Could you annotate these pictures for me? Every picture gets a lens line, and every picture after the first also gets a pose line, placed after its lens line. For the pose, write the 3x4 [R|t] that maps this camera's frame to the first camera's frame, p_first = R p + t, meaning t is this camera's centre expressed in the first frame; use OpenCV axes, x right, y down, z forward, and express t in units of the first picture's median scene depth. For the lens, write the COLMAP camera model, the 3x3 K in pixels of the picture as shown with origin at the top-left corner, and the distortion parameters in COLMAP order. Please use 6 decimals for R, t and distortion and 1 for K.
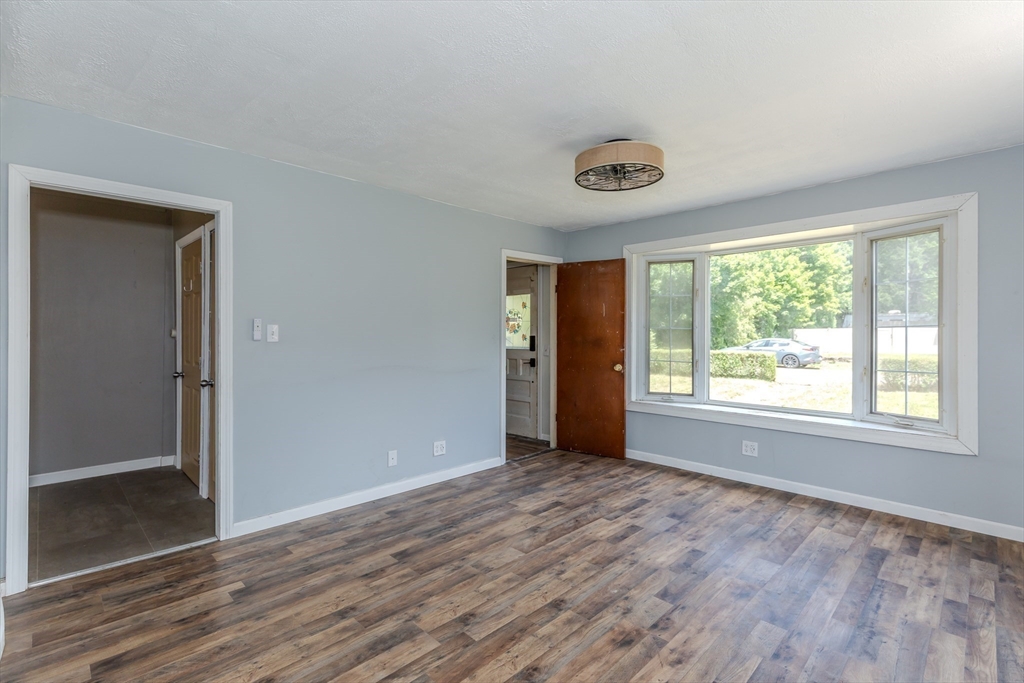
lens RADIAL K [[467.0, 0, 513.0], [0, 467.0, 328.4], [0, 0, 1]] dist [0.002797, 0.000691]
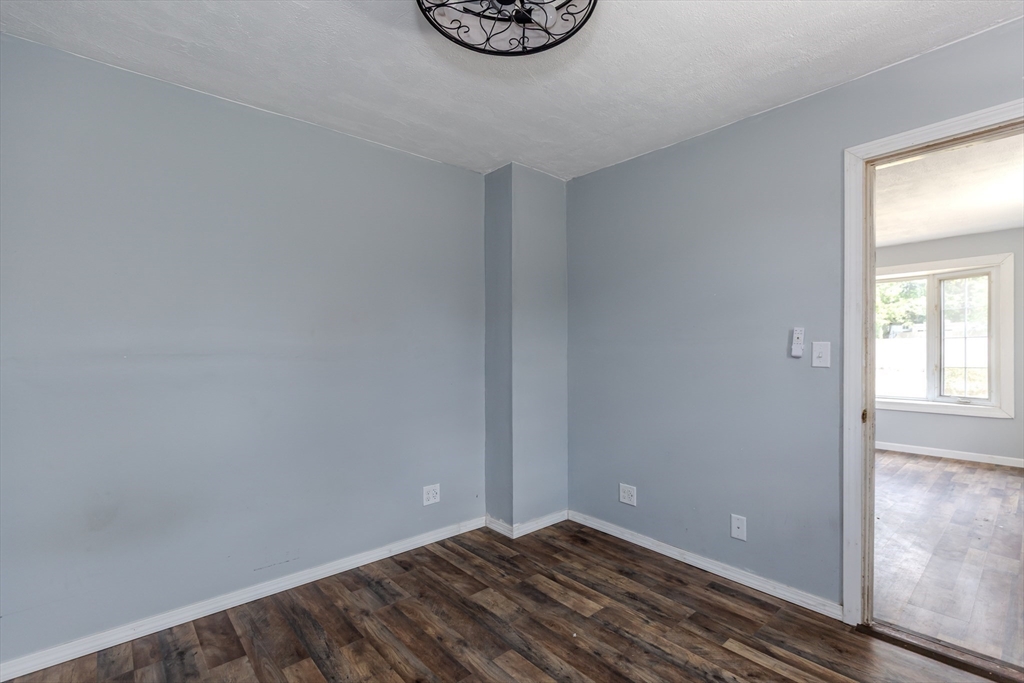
lens RADIAL K [[458.2, 0, 512.0], [0, 458.2, 341.5], [0, 0, 1]] dist [0.000116, -0.000121]
pose [[0.997478, -0.004983, -0.070795, -0.663730], [0.005083, 0.999986, 0.001236, -0.001697], [0.070788, -0.001592, 0.997490, -0.745990]]
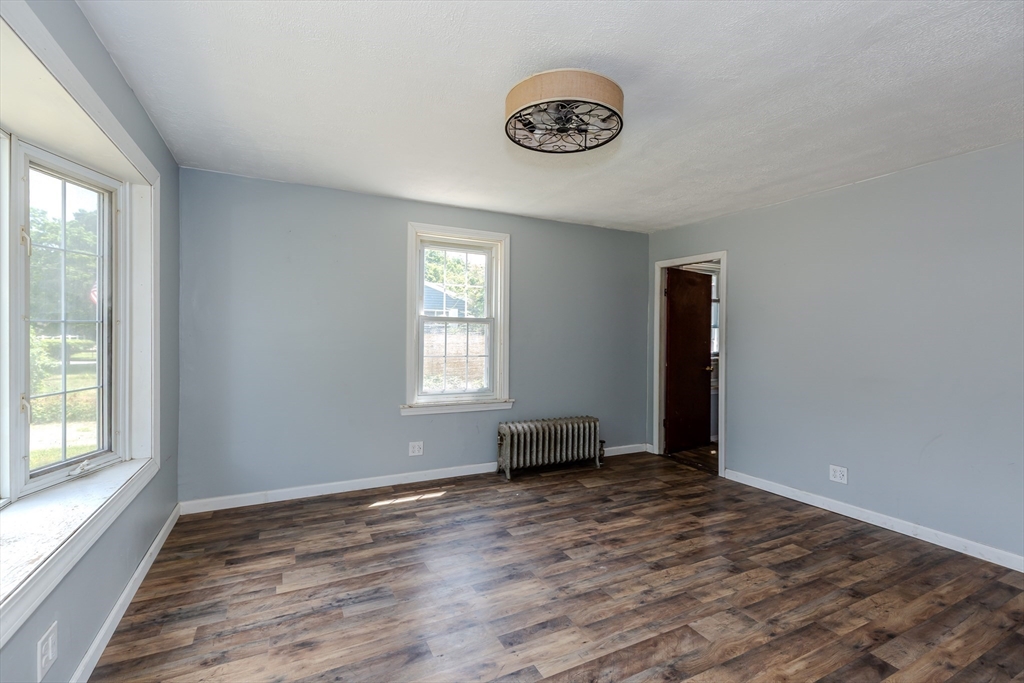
lens RADIAL K [[458.2, 0, 512.0], [0, 458.2, 341.5], [0, 0, 1]] dist [0.000116, -0.000121]
pose [[-0.950490, -0.016542, 0.310315, 0.075732], [-0.016584, 0.999859, 0.002503, 0.009167], [-0.310312, -0.002767, -0.950631, 1.805870]]
